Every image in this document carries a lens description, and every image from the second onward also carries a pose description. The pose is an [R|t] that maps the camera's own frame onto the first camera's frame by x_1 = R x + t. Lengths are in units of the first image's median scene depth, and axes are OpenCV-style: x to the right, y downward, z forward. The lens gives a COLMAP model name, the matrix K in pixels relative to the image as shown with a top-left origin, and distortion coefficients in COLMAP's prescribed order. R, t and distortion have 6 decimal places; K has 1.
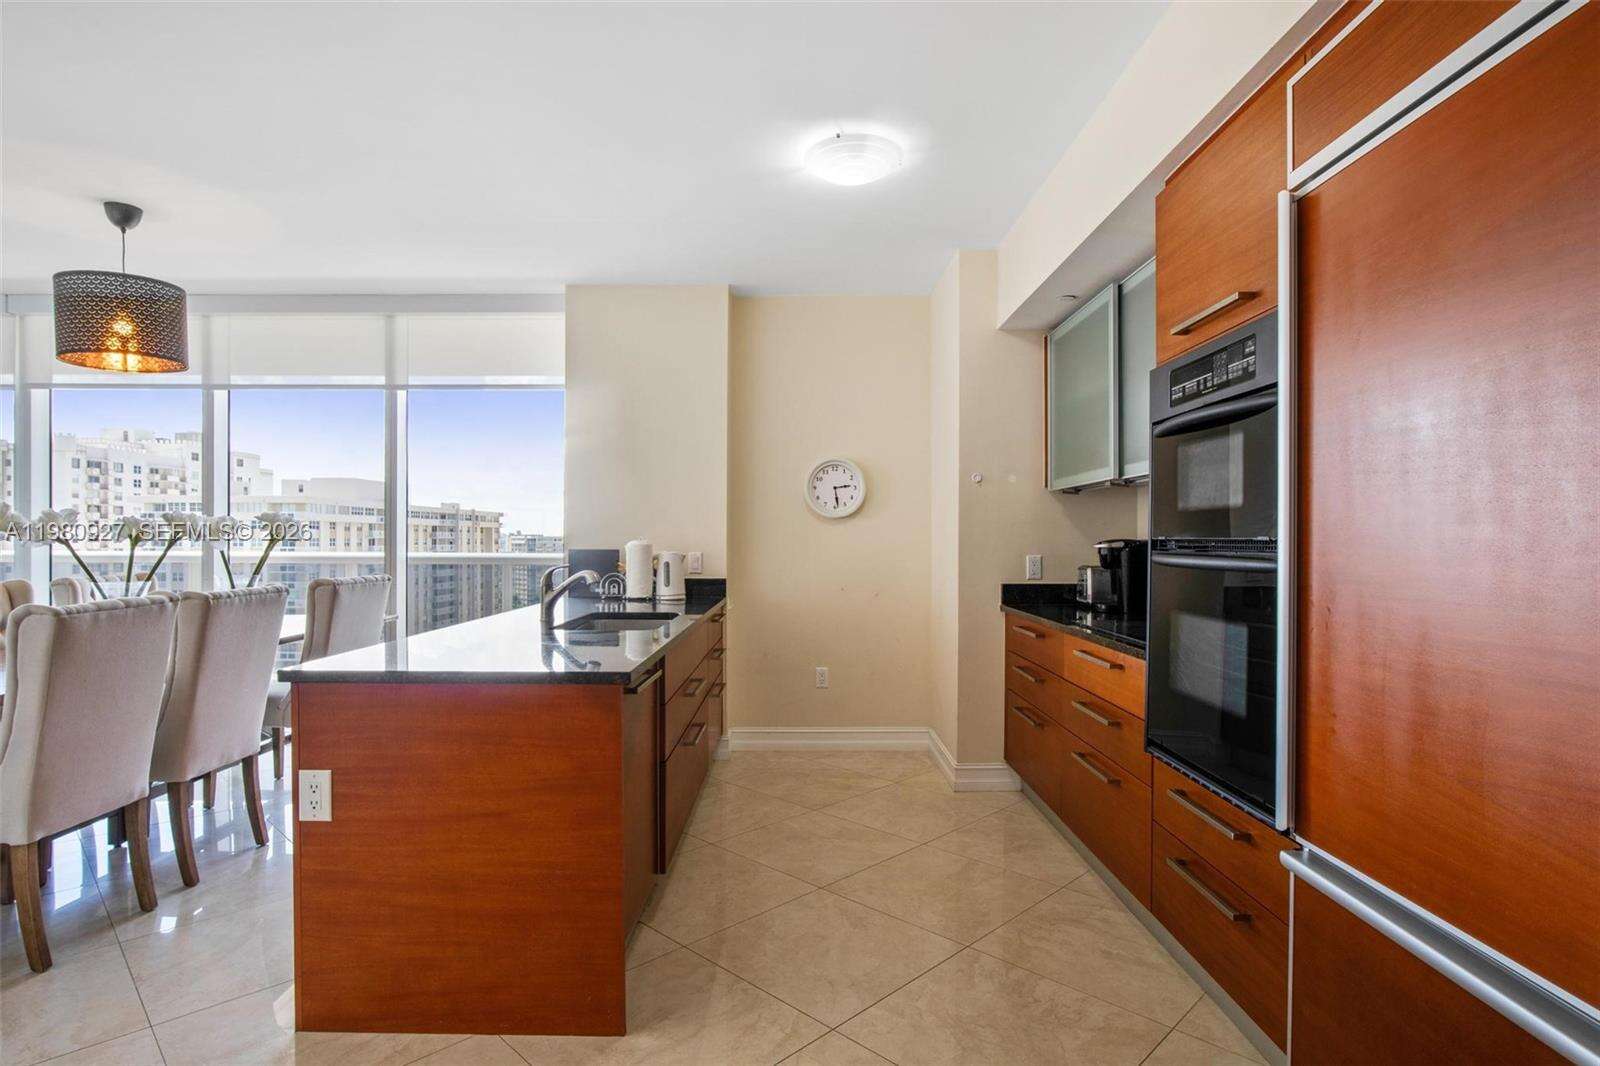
lens RADIAL K [[857.5, 0, 803.1], [0, 857.5, 537.4], [0, 0, 1]] dist [-0.021285, -0.000152]
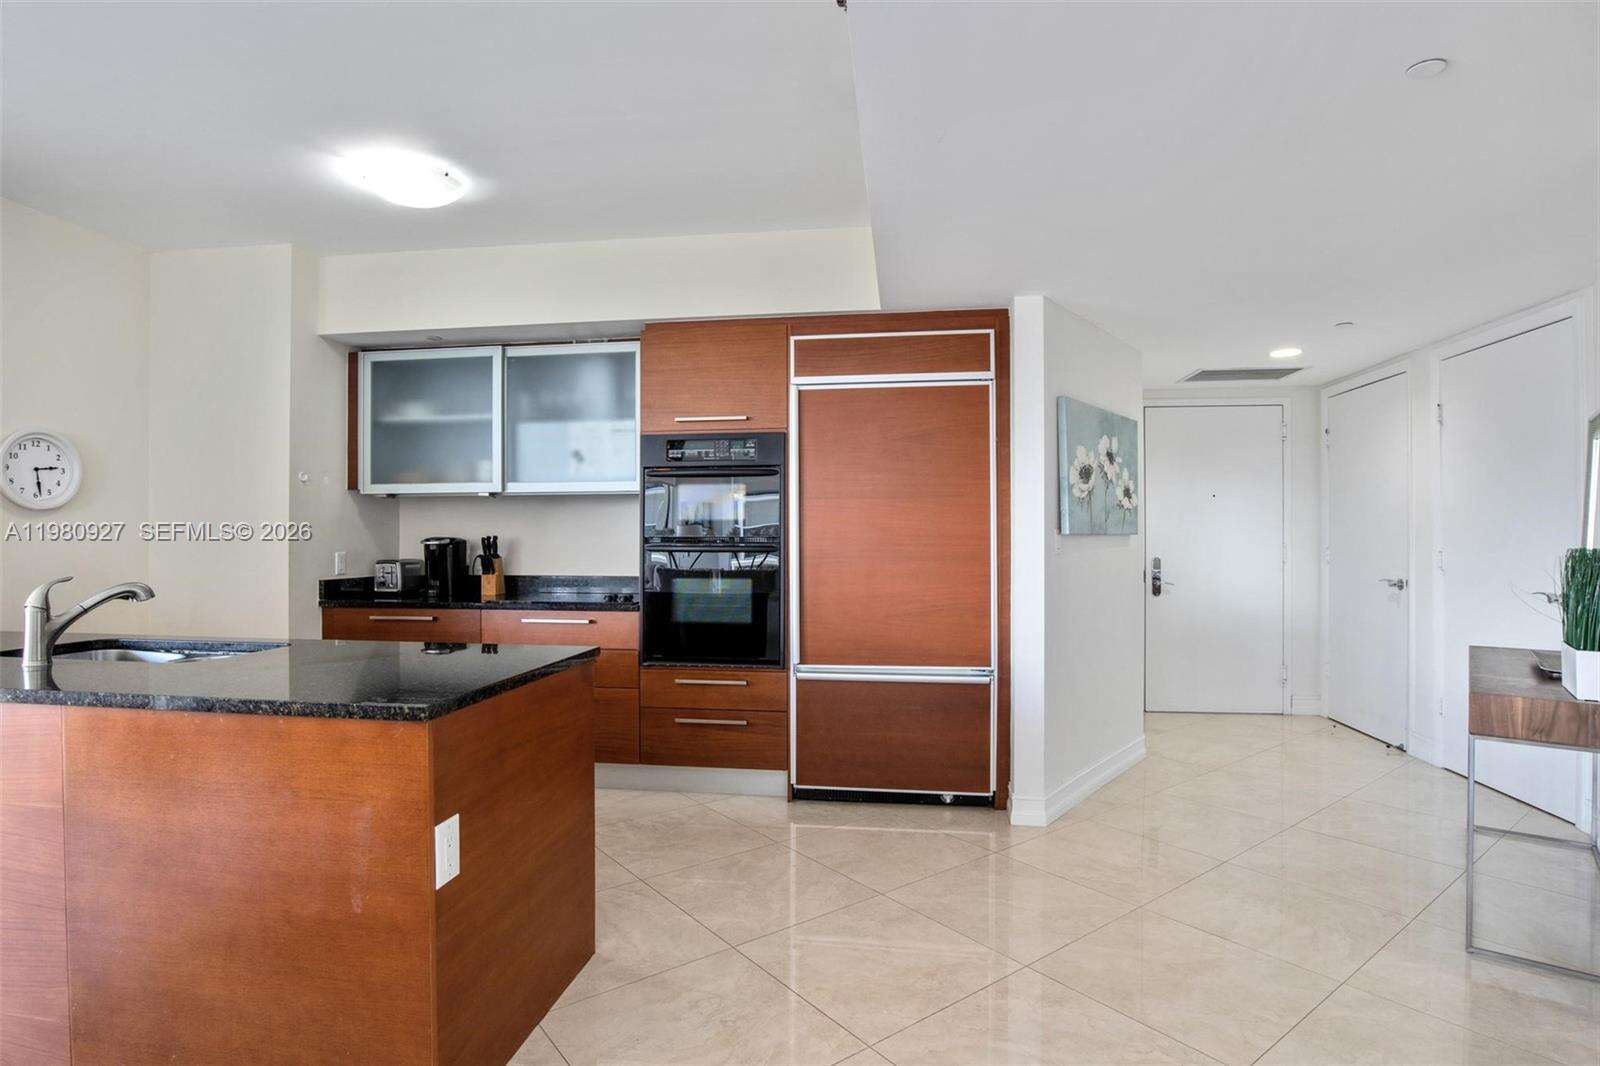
lens RADIAL K [[803.4, 0, 796.5], [0, 803.4, 539.4], [0, 0, 1]] dist [-0.005554, 0.007046]
pose [[0.143689, -0.004668, 0.989612, -0.359412], [-0.001330, 0.999987, 0.004910, -0.000561], [-0.989622, -0.002022, 0.143681, 0.153973]]
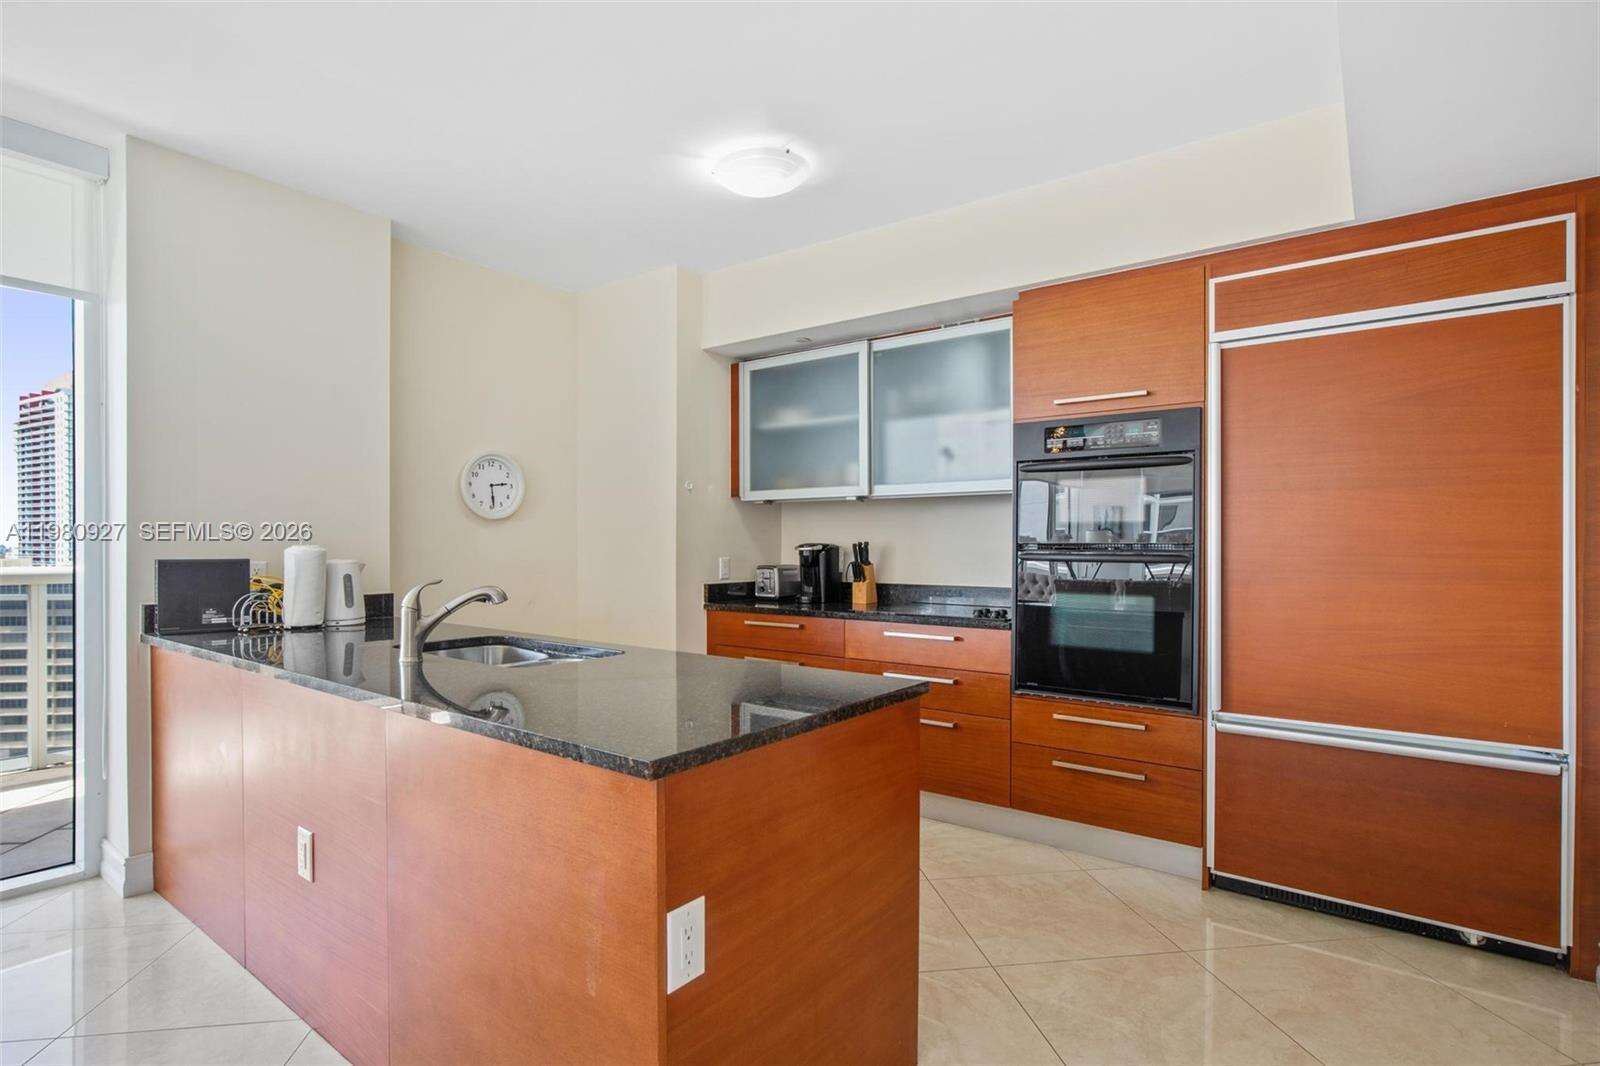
lens RADIAL K [[803.4, 0, 795.9], [0, 803.4, 548.6], [0, 0, 1]] dist [-0.005554, 0.007046]
pose [[0.599147, -0.006235, 0.800615, -0.281228], [-0.002124, 0.999954, 0.009376, -0.000491], [-0.800636, -0.007318, 0.599106, 0.158417]]
